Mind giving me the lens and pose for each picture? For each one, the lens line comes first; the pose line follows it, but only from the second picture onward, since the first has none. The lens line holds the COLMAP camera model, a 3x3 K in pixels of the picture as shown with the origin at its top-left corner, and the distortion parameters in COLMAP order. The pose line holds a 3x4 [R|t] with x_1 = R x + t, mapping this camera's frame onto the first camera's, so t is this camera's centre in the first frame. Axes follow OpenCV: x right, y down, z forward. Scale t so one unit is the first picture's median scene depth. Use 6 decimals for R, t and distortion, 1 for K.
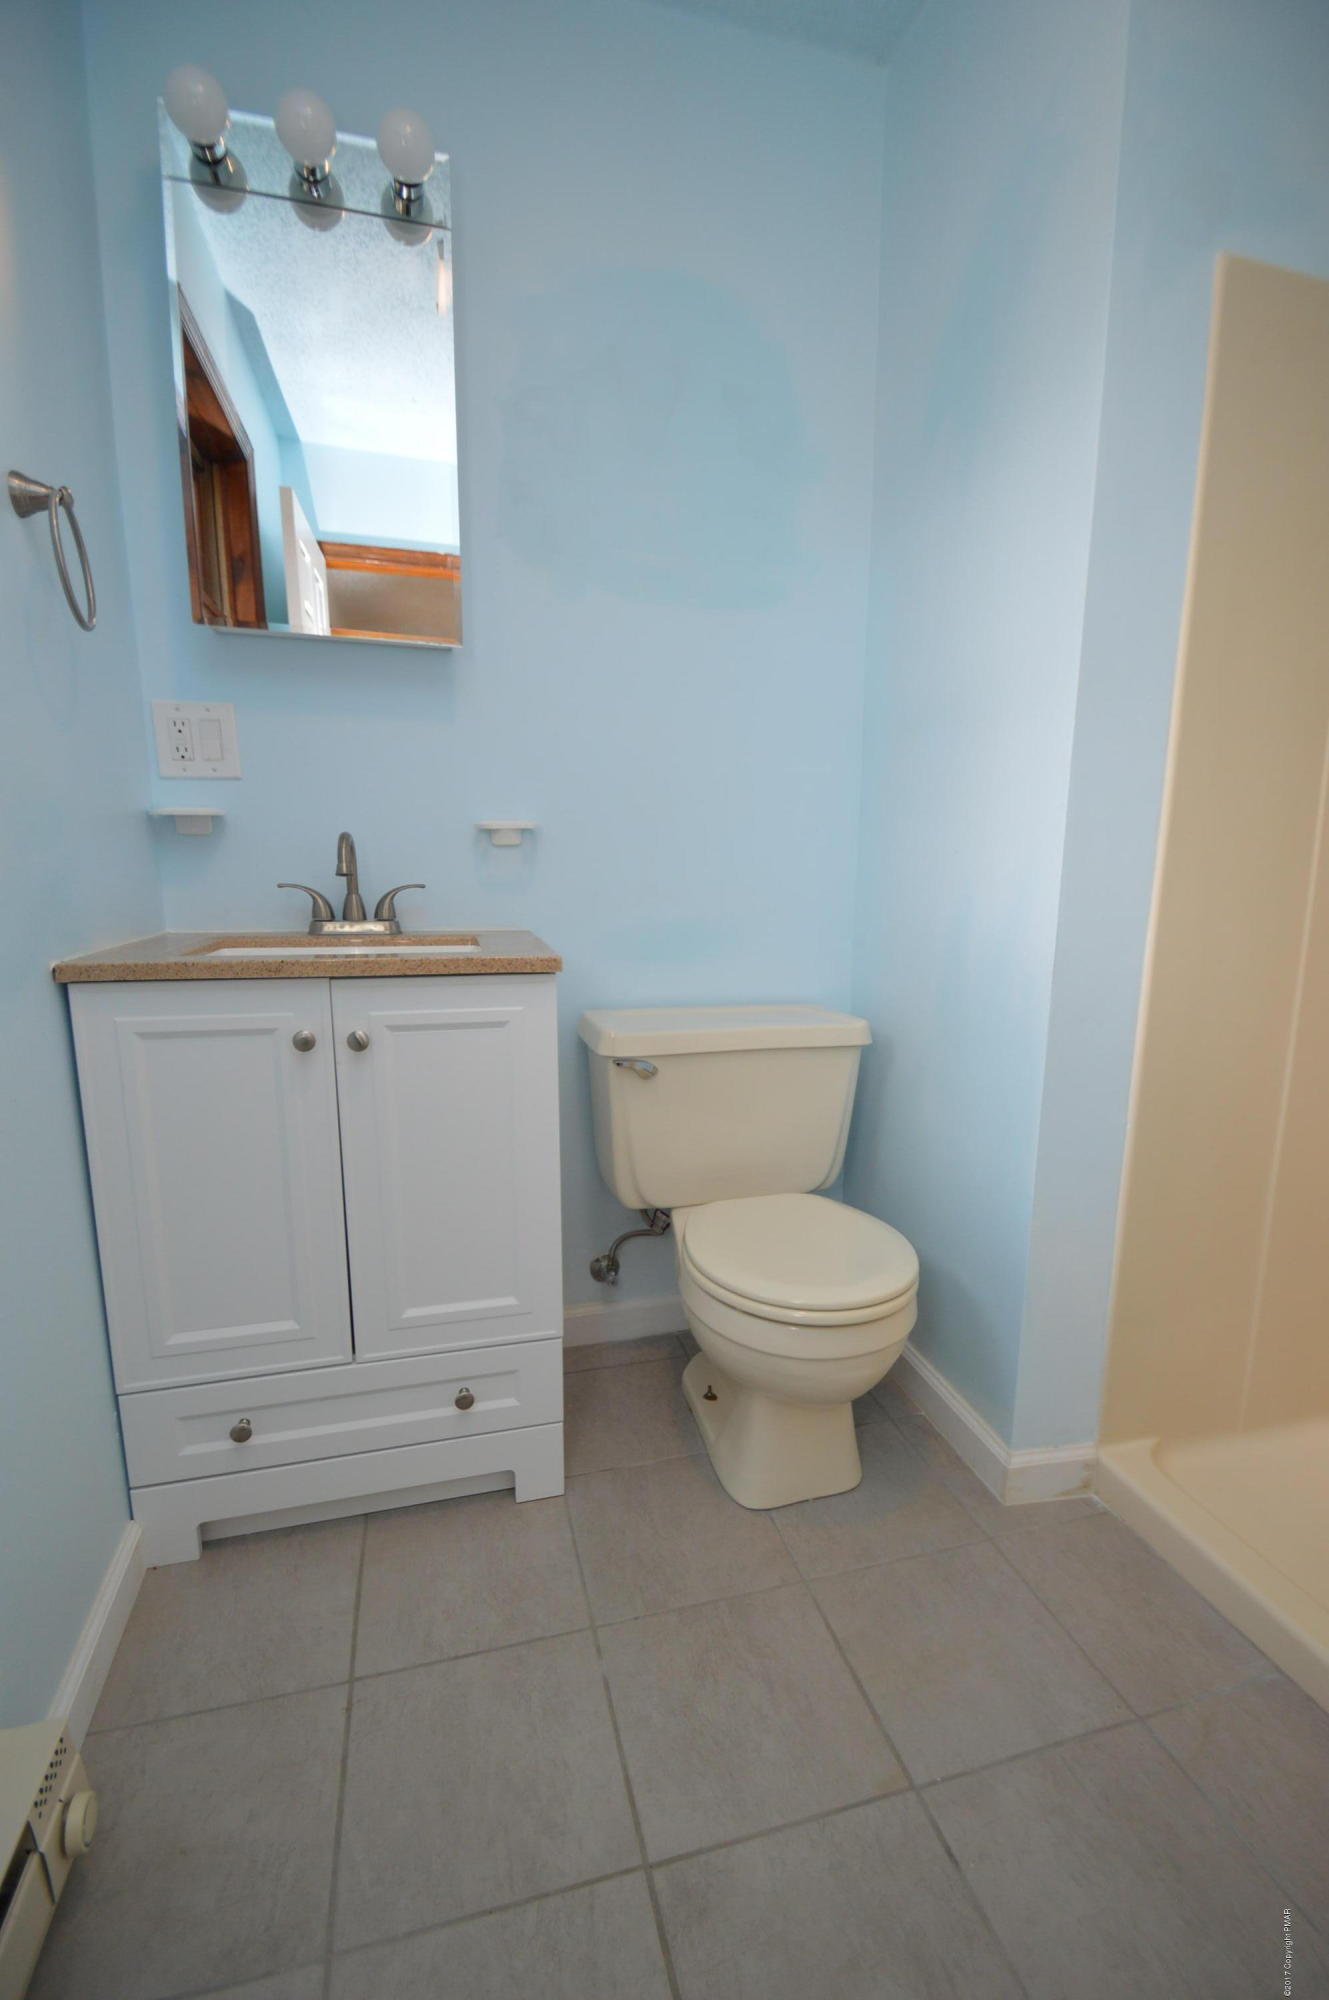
lens RADIAL K [[898.0, 0, 678.4], [0, 898.0, 1006.4], [0, 0, 1]] dist [0.003278, -0.001827]
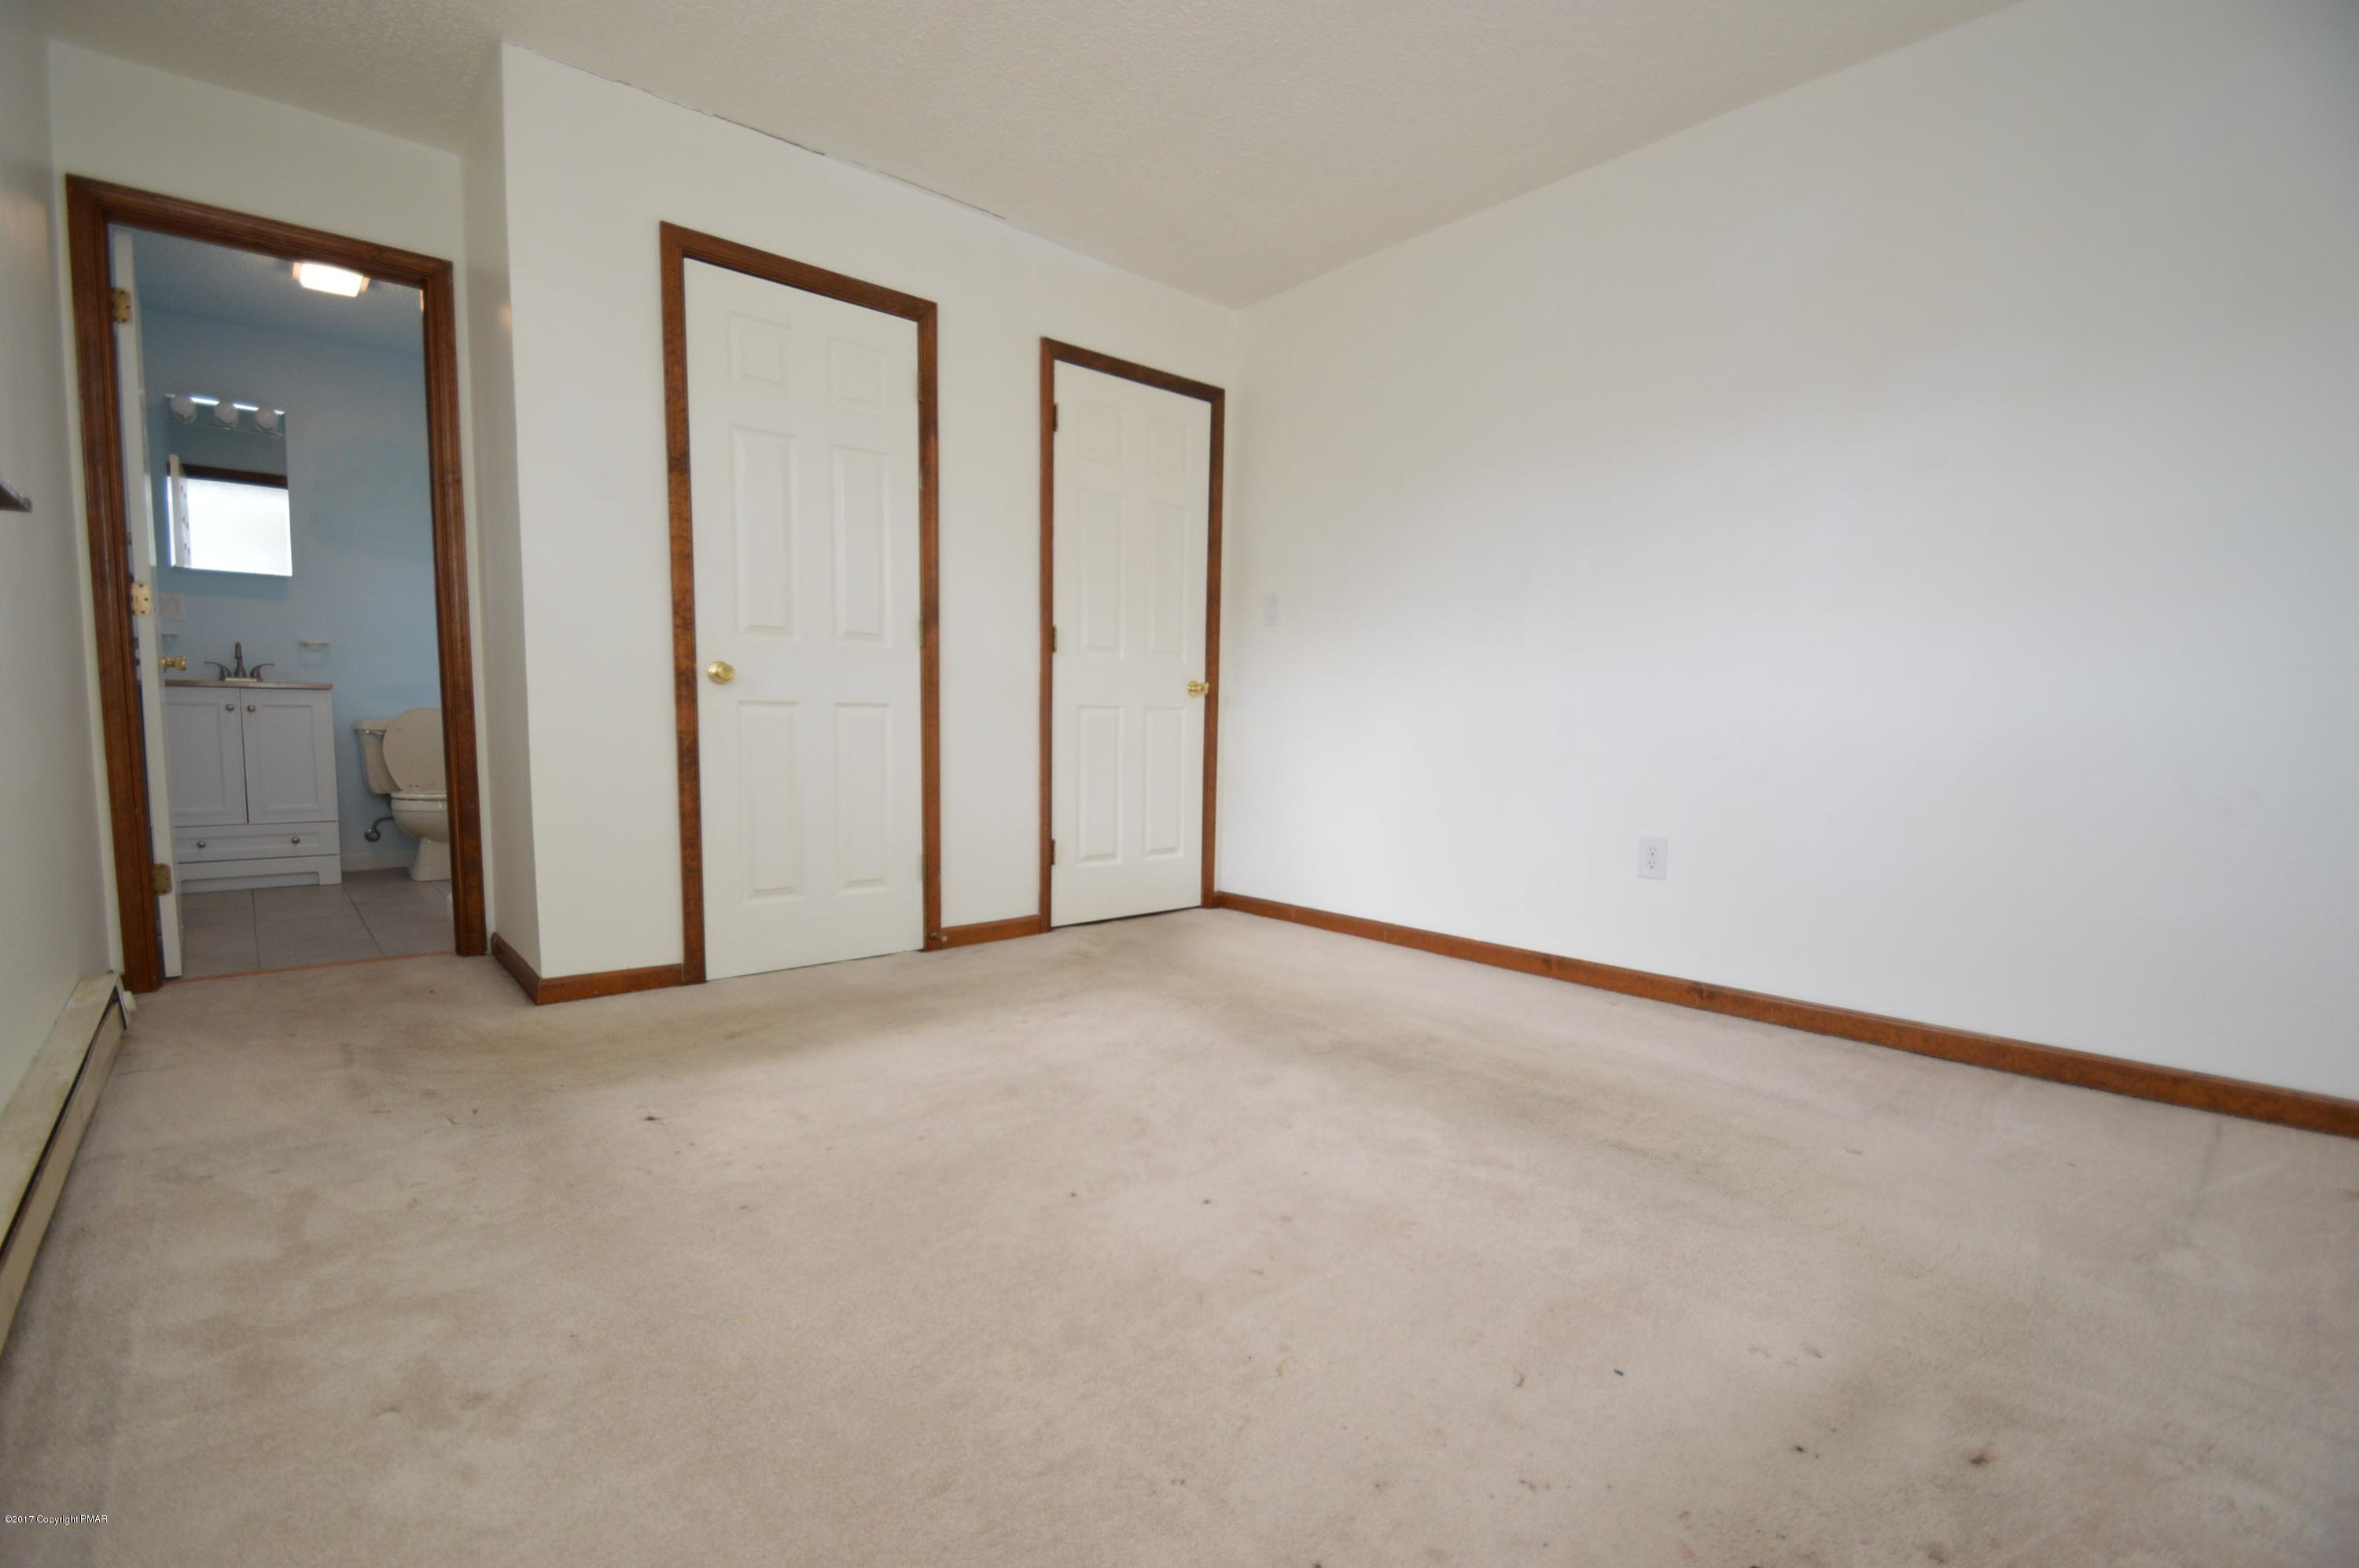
lens RADIAL K [[1059.2, 0, 1161.1], [0, 1059.2, 779.7], [0, 0, 1]] dist [0.003278, -0.001827]
pose [[0.903062, -0.020718, 0.429009, 0.721185], [0.055775, 0.996035, -0.069305, 0.565293], [-0.425873, 0.086514, 0.900637, -2.874698]]
